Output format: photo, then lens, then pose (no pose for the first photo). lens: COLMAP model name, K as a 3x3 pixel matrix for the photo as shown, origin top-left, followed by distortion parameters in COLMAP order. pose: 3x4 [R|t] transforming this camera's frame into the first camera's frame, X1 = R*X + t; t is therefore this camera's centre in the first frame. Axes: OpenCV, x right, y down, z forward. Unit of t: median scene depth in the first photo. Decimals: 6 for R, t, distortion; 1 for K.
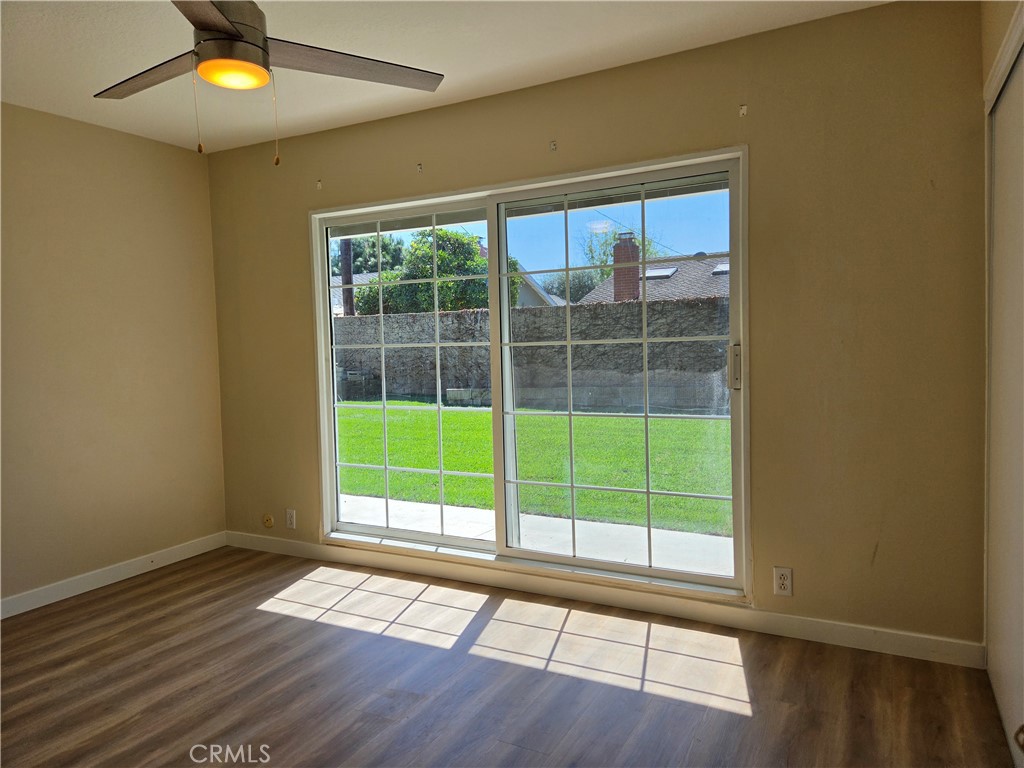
lens RADIAL K [[689.8, 0, 508.6], [0, 689.8, 374.5], [0, 0, 1]] dist [0.086254, -0.082307]
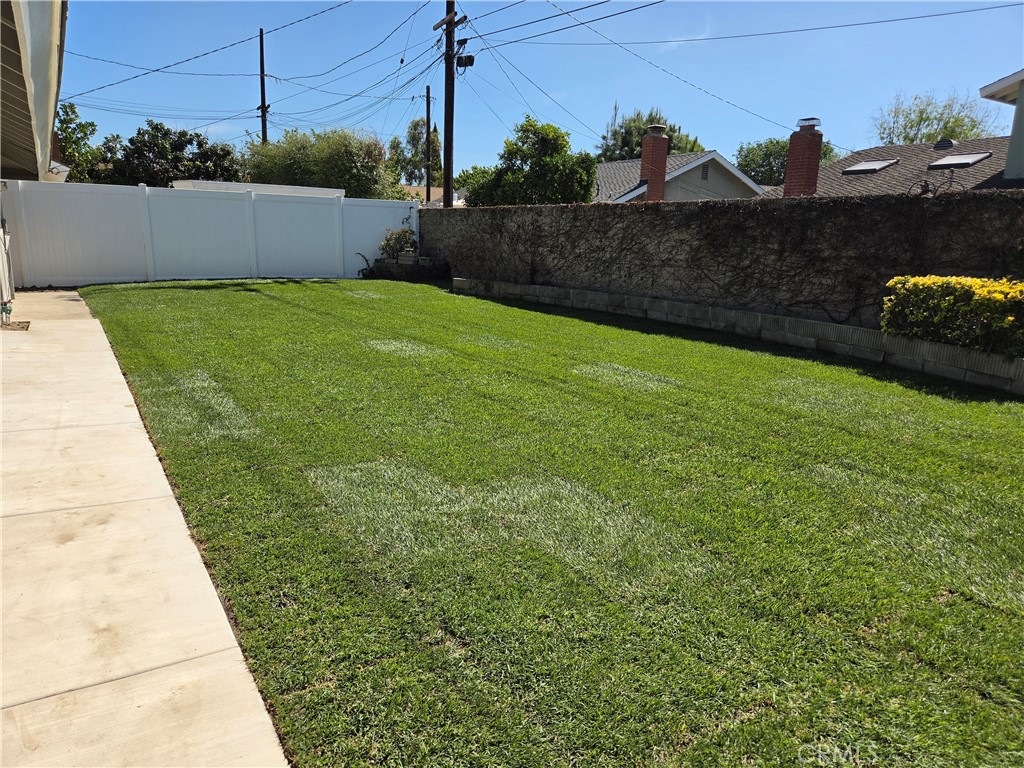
lens RADIAL K [[689.8, 0, 508.6], [0, 689.8, 374.5], [0, 0, 1]] dist [0.086254, -0.082307]
pose [[0.869010, 0.148869, -0.471869, 0.555304], [-0.074359, 0.982127, 0.172908, -0.026582], [0.489176, -0.115171, 0.864548, 0.044386]]
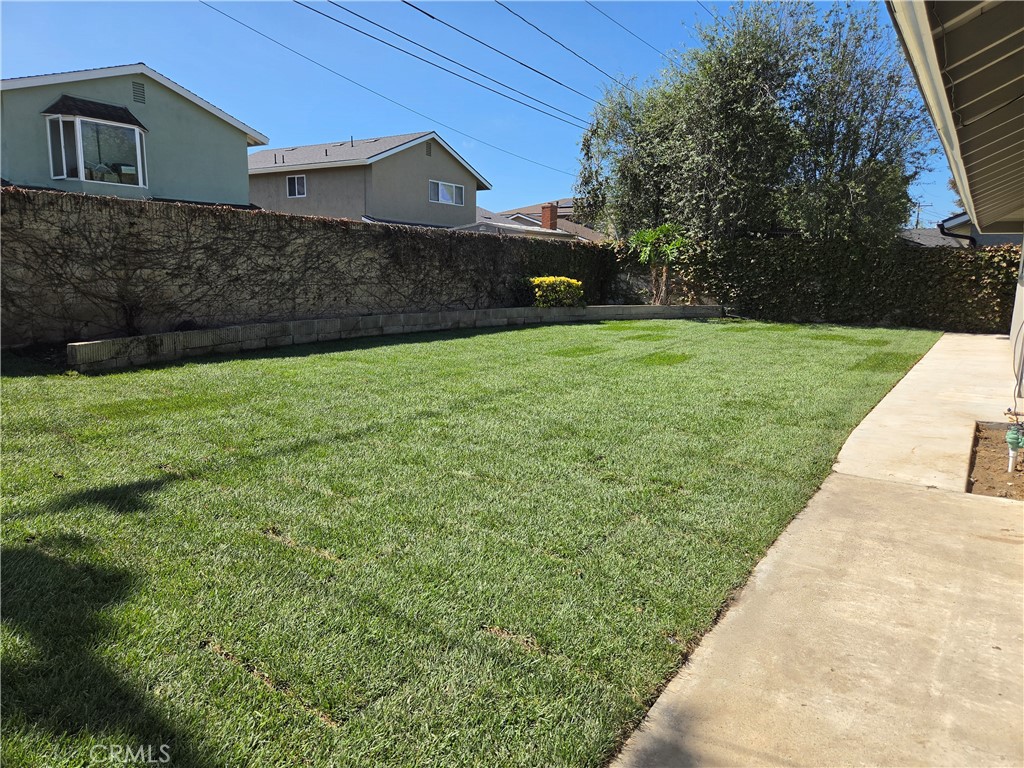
lens RADIAL K [[689.8, 0, 508.6], [0, 689.8, 374.5], [0, 0, 1]] dist [0.086254, -0.082307]
pose [[0.108020, -0.124768, 0.986288, -0.584278], [0.020860, 0.992159, 0.123226, -0.014350], [-0.993930, 0.007263, 0.109776, 0.625715]]
